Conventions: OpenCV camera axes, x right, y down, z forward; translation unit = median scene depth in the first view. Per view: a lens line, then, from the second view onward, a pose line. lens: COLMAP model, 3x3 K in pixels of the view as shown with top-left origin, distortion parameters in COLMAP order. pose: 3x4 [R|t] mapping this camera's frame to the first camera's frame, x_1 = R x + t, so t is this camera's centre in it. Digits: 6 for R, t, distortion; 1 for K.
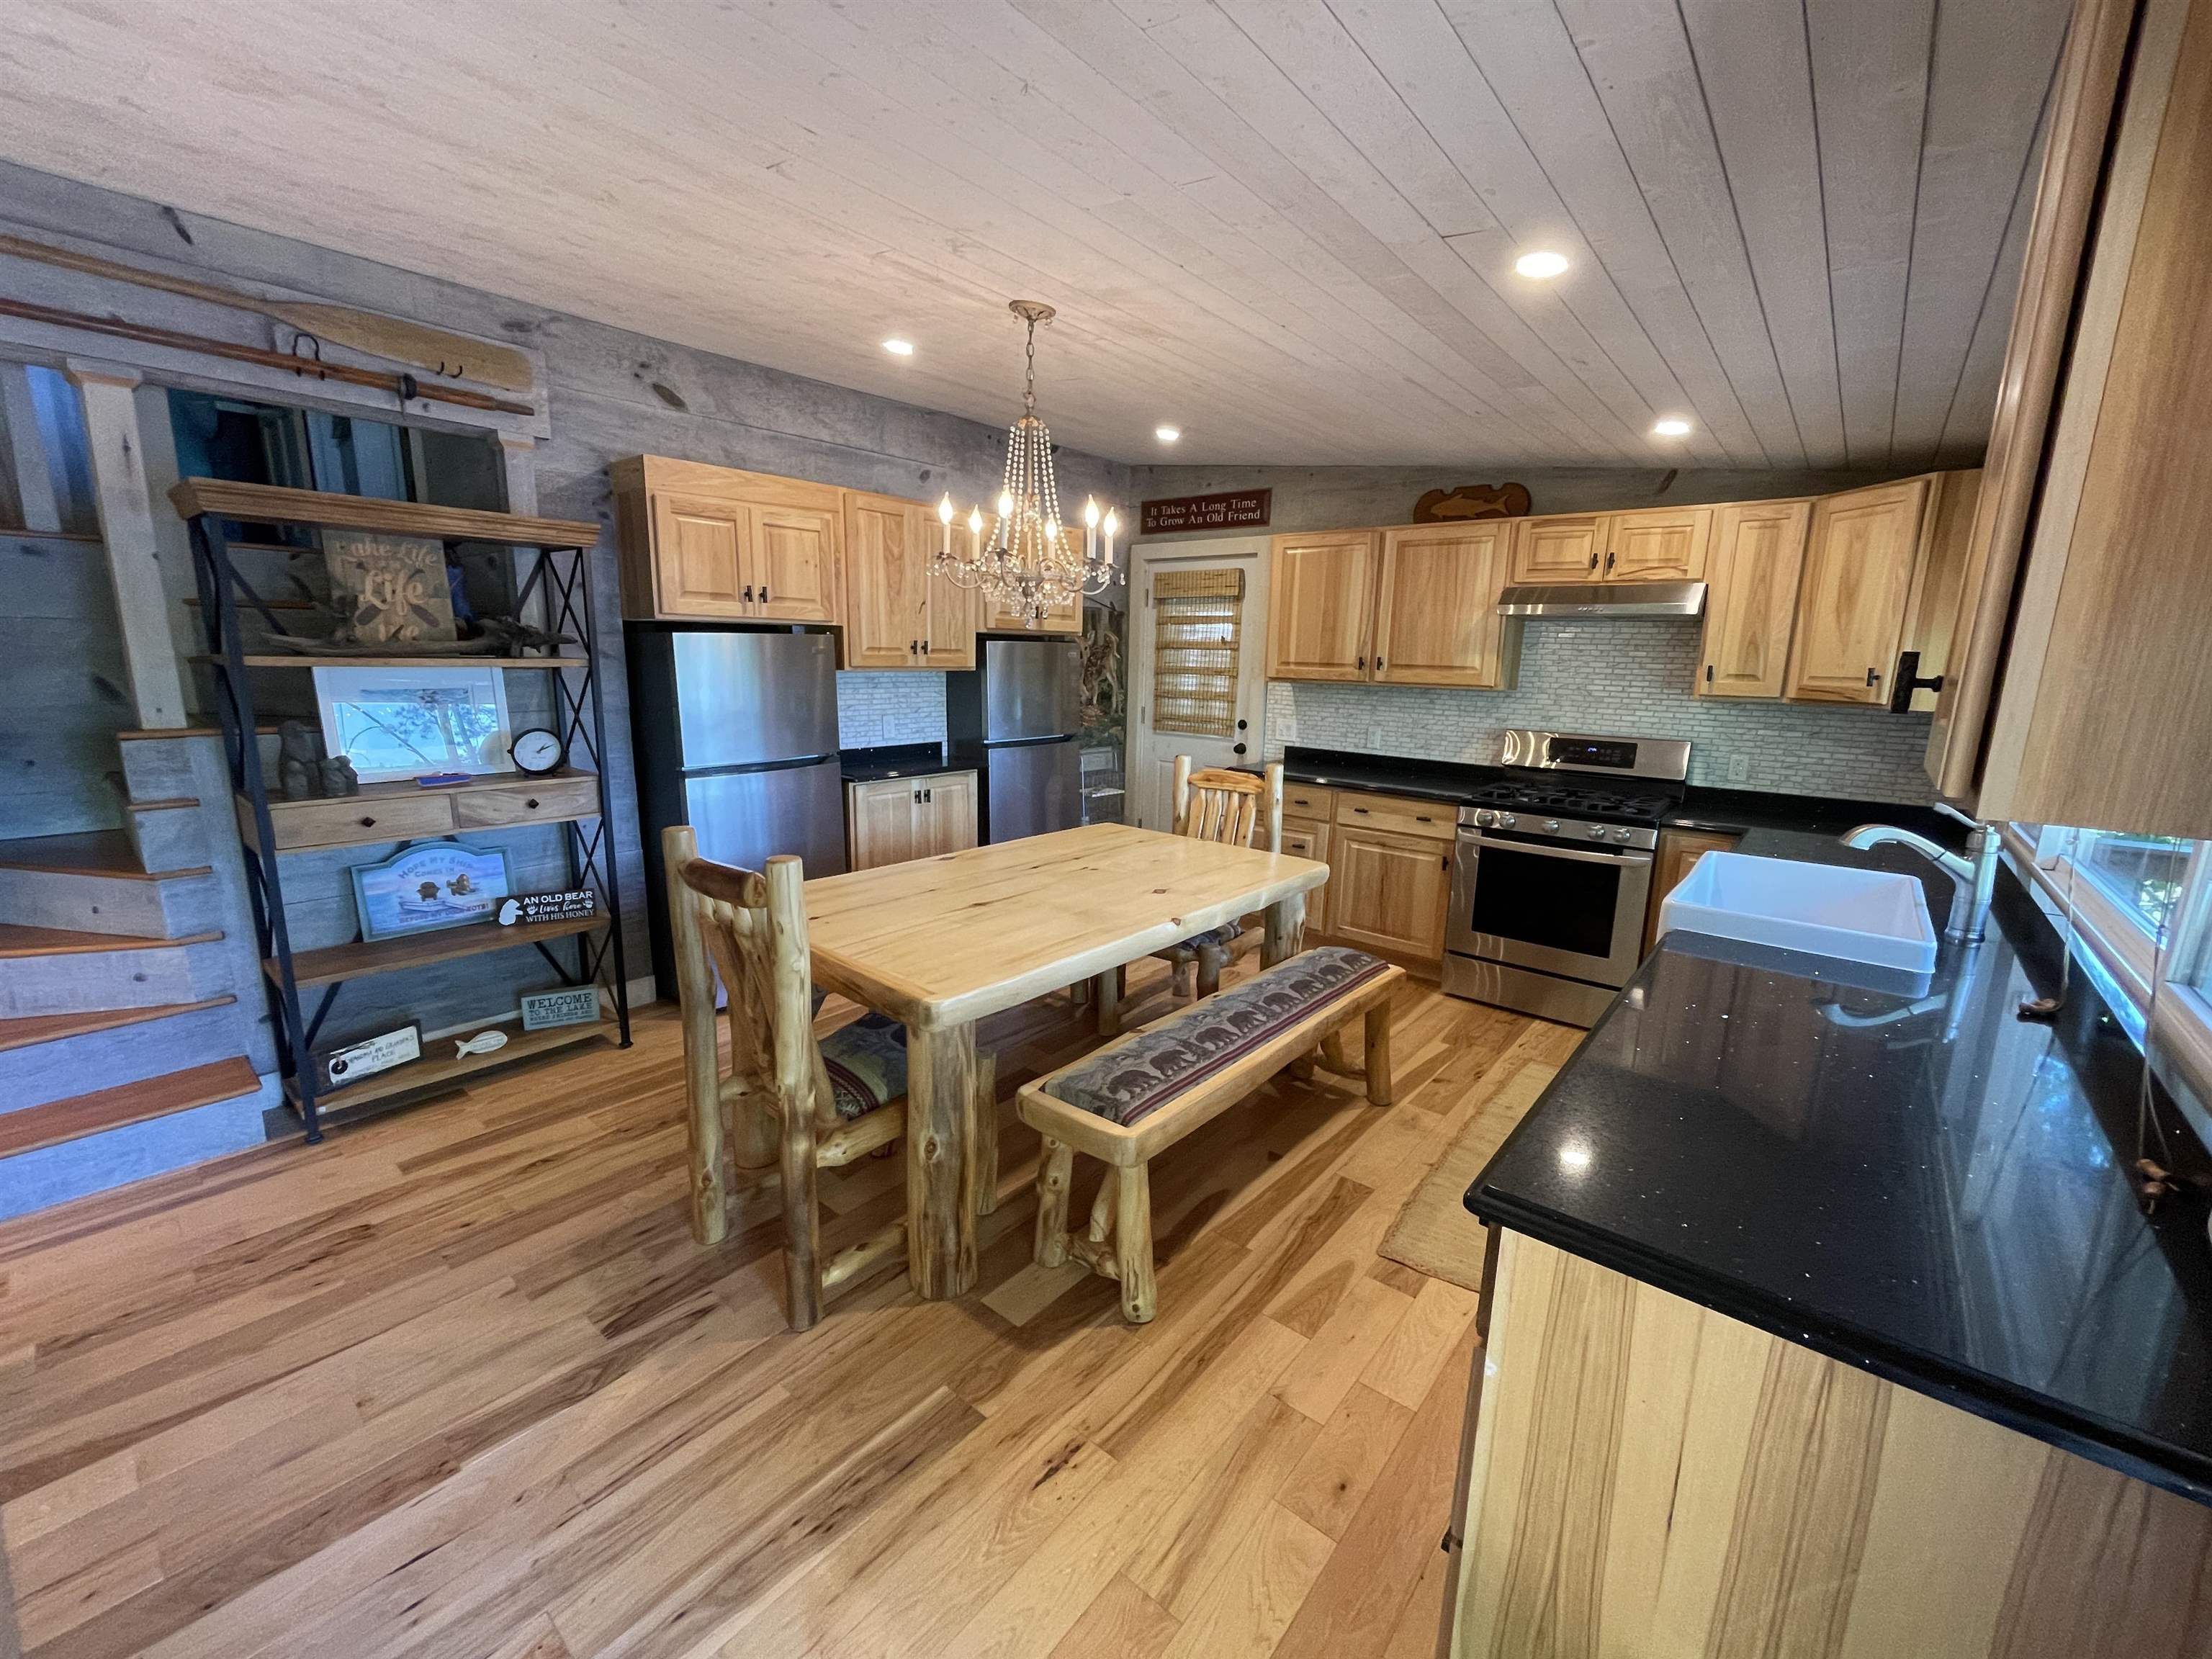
lens RADIAL K [[896.6, 0, 1106.0], [0, 896.6, 829.5], [0, 0, 1]] dist [-0.004065, 0.003374]
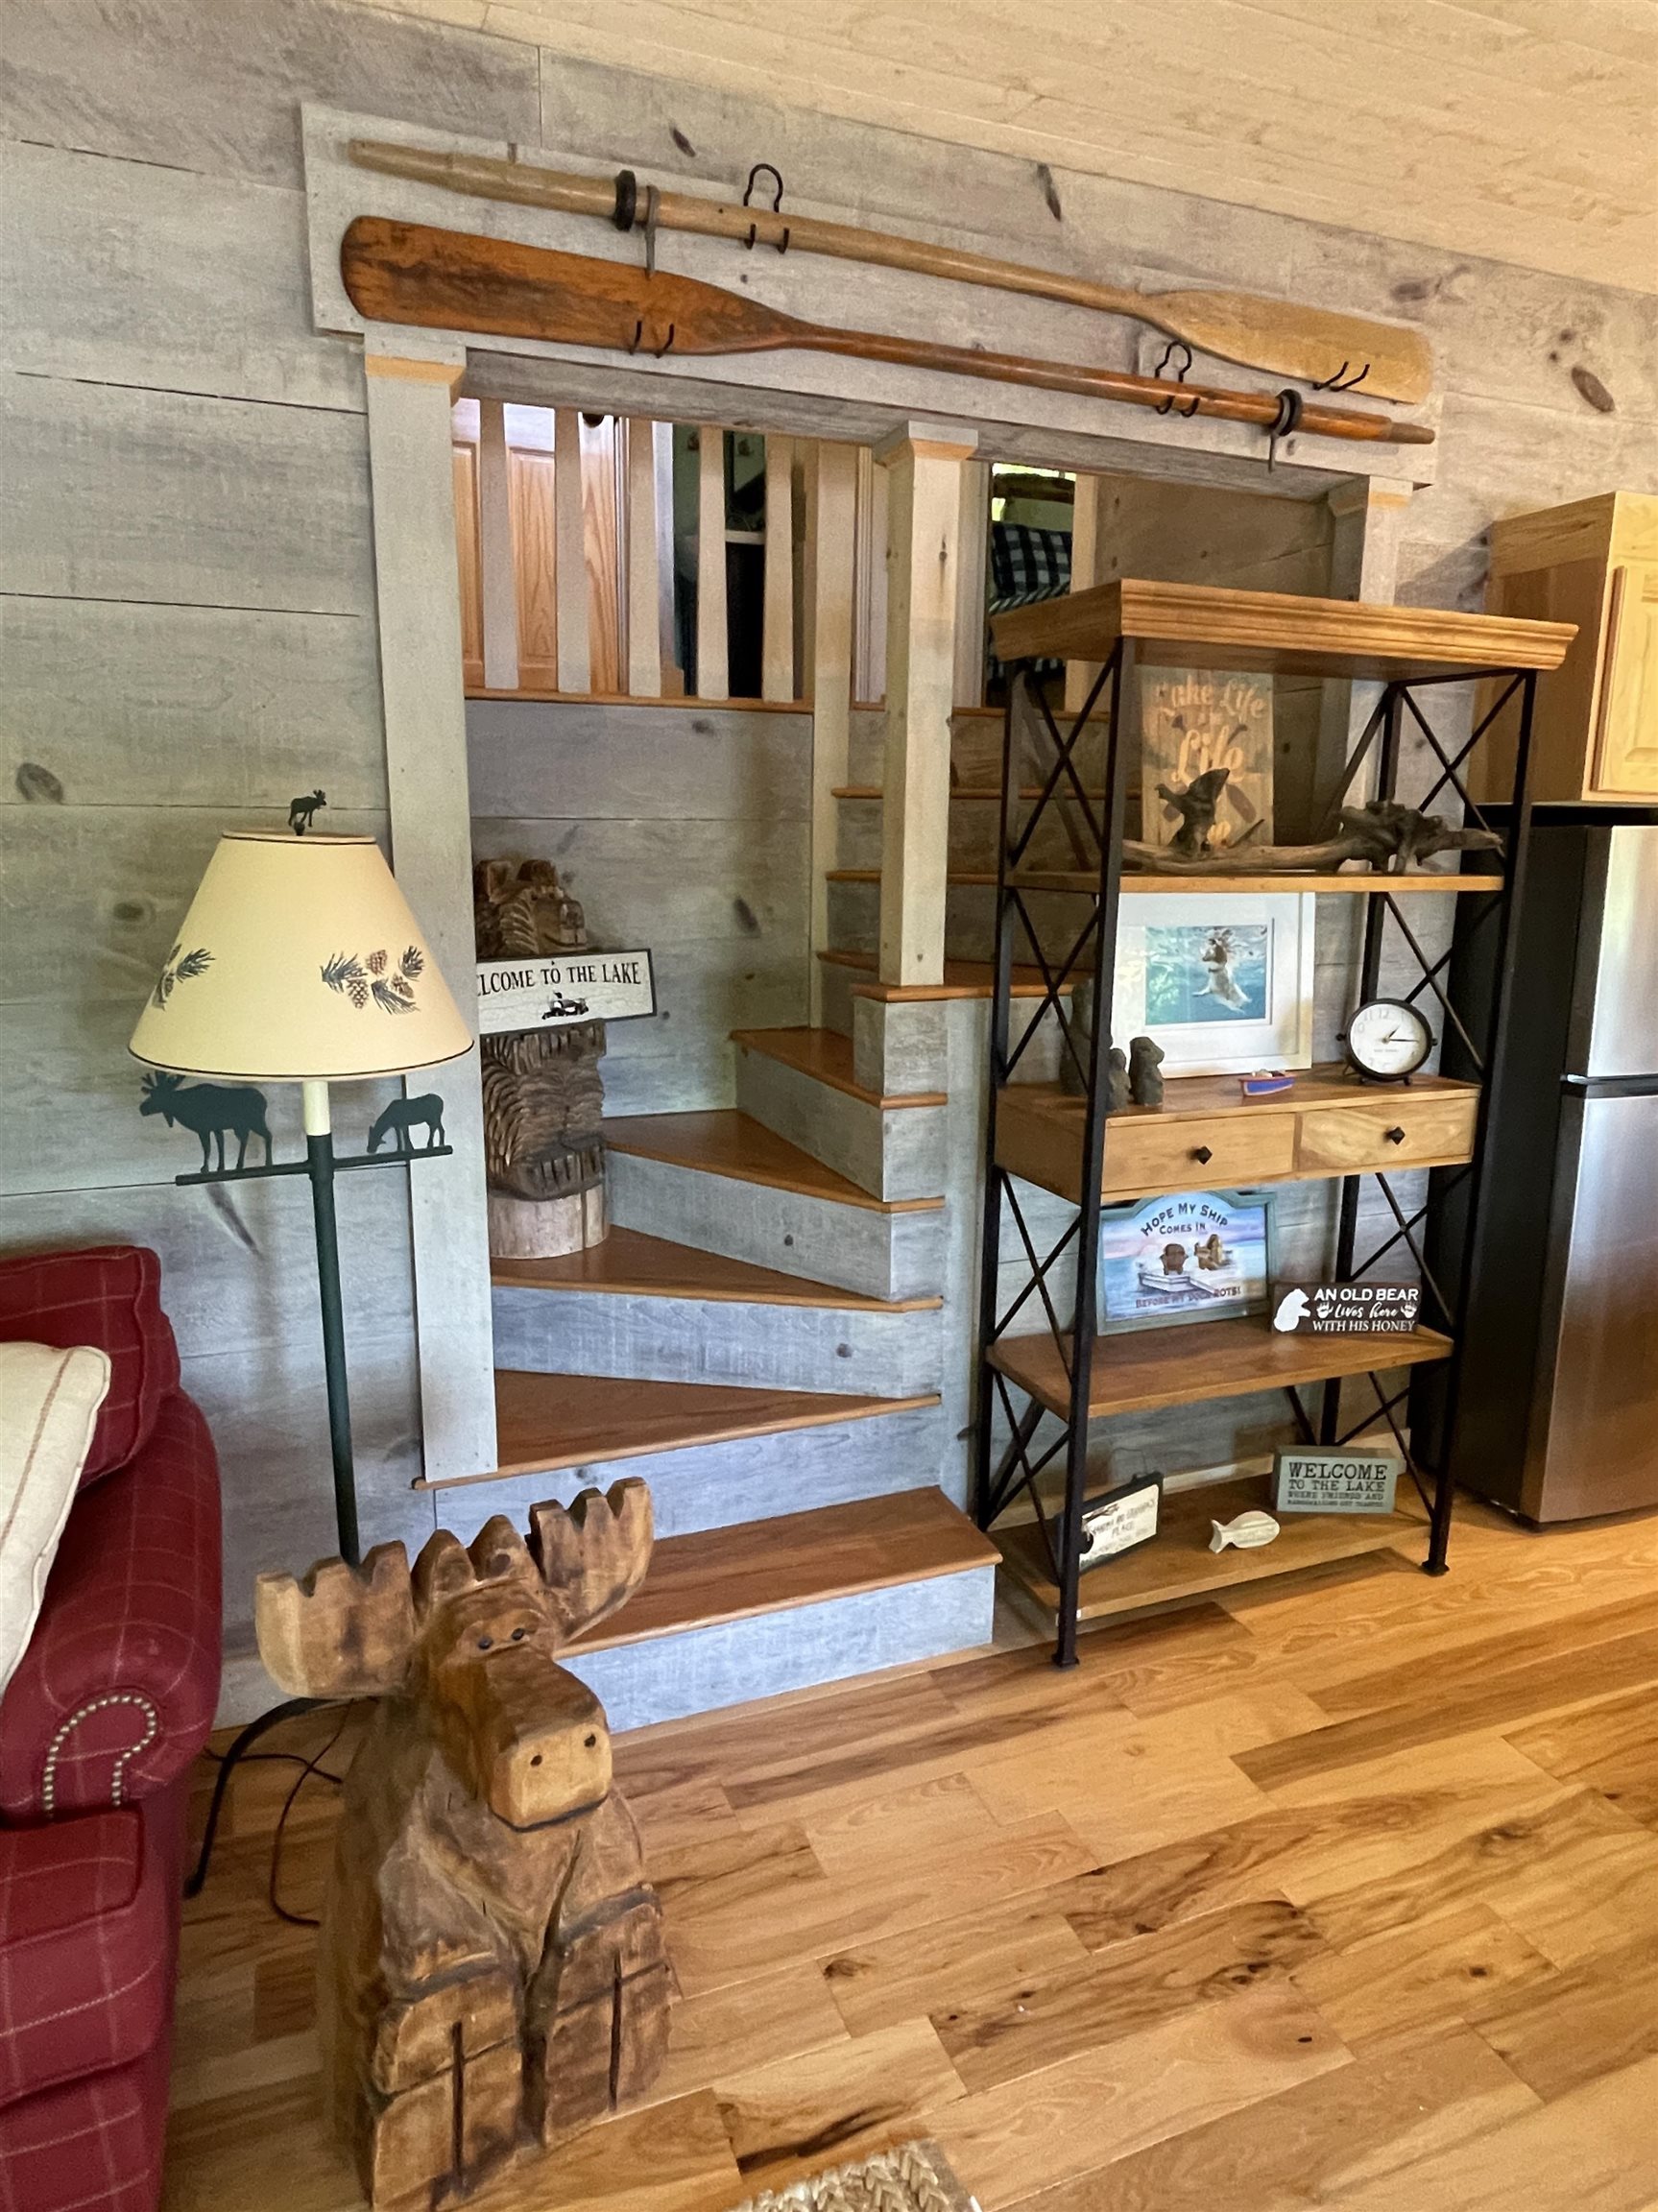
lens RADIAL K [[1317.6, 0, 829.0], [0, 1317.6, 1106.0], [0, 0, 1]] dist [0.002403, -0.001999]
pose [[0.878644, 0.084375, -0.469963, -0.545535], [-0.086275, 0.996117, 0.017538, -0.029285], [0.469618, 0.025136, 0.882512, 0.101694]]
